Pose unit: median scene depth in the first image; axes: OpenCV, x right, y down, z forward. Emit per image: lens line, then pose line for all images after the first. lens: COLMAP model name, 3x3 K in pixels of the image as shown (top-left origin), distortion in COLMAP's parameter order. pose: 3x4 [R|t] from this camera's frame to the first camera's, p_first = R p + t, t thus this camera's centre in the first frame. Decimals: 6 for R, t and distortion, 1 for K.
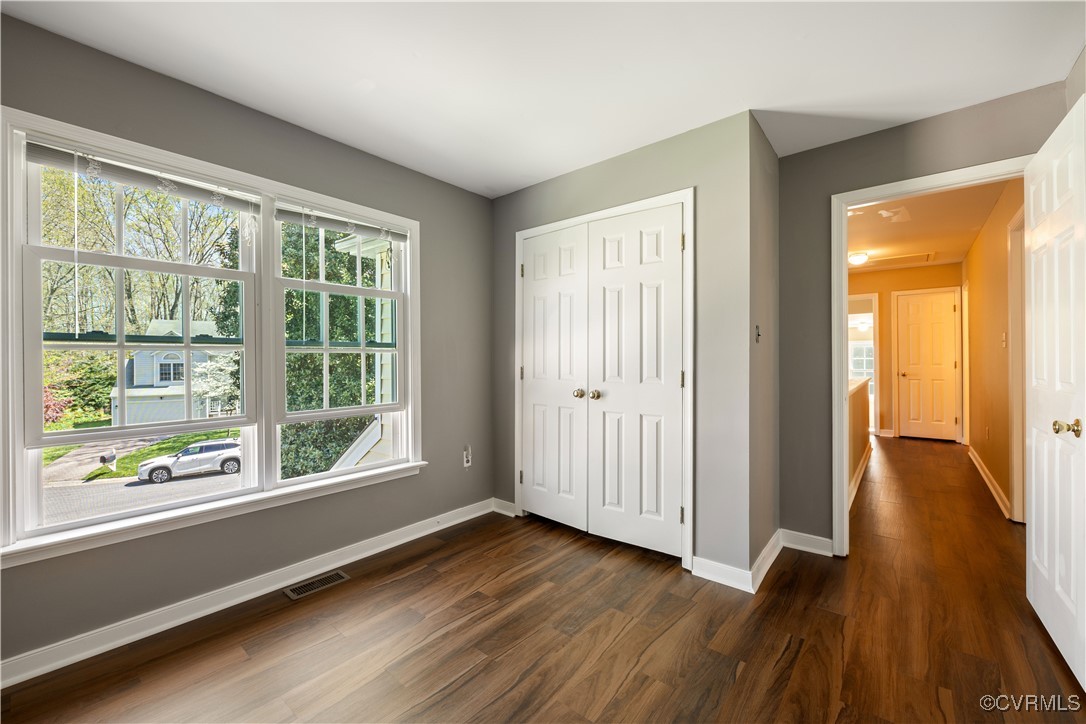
lens RADIAL K [[437.3, 0, 539.0], [0, 437.3, 357.7], [0, 0, 1]] dist [-0.001184, 0.000311]
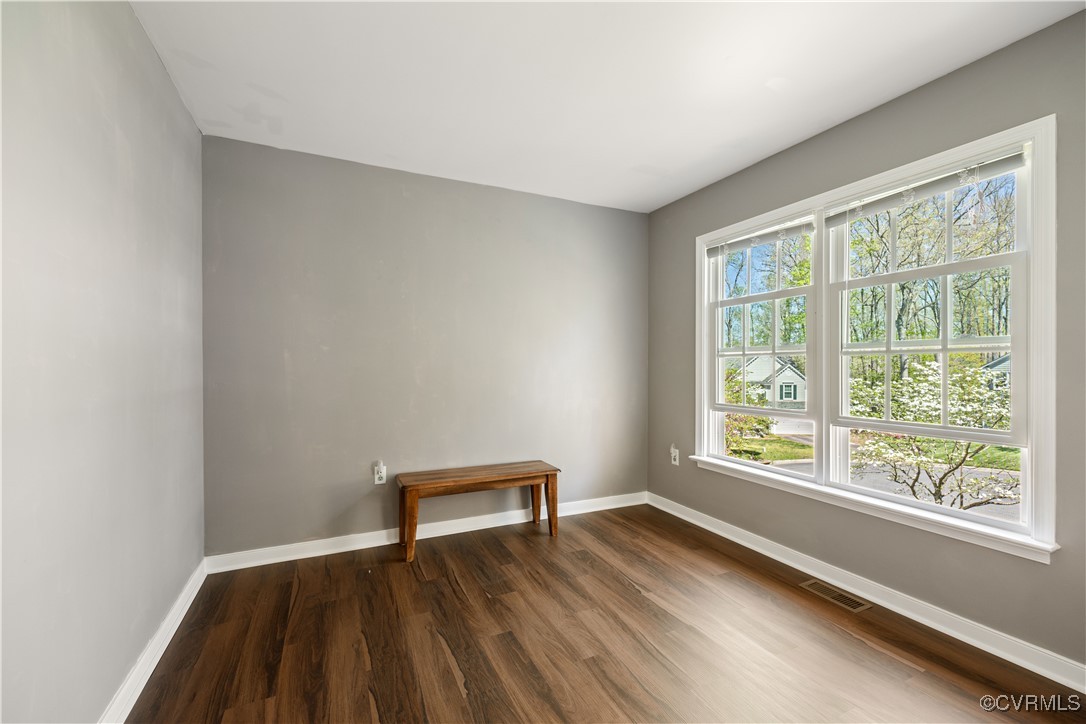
lens RADIAL K [[437.3, 0, 538.6], [0, 437.3, 366.6], [0, 0, 1]] dist [-0.001184, 0.000311]
pose [[-0.406693, 0.001572, -0.913563, 0.650602], [-0.000655, 0.999998, 0.002013, 0.013161], [0.913565, 0.001417, -0.406691, 0.813265]]
